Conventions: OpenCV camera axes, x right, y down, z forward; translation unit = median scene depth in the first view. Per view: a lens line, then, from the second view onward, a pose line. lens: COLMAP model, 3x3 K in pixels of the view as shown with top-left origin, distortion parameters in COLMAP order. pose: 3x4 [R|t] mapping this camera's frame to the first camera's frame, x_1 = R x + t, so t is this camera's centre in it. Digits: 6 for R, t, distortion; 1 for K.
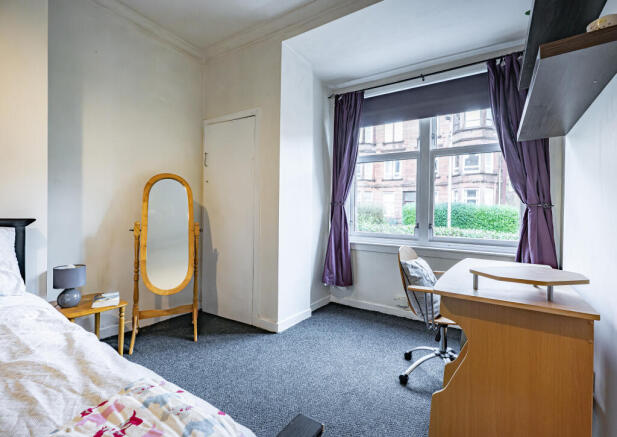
lens RADIAL K [[276.9, 0, 310.2], [0, 276.9, 221.2], [0, 0, 1]] dist [-0.001215, -0.000099]
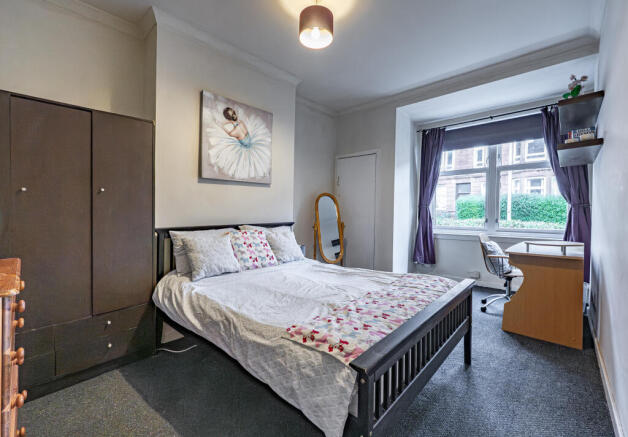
lens RADIAL K [[278.2, 0, 296.5], [0, 278.2, 226.2], [0, 0, 1]] dist [-0.011474, -0.000697]
pose [[0.981985, -0.016444, -0.188241, -0.308654], [0.022922, 0.999216, 0.032290, -0.023163], [0.187563, -0.036023, 0.981592, -0.584075]]
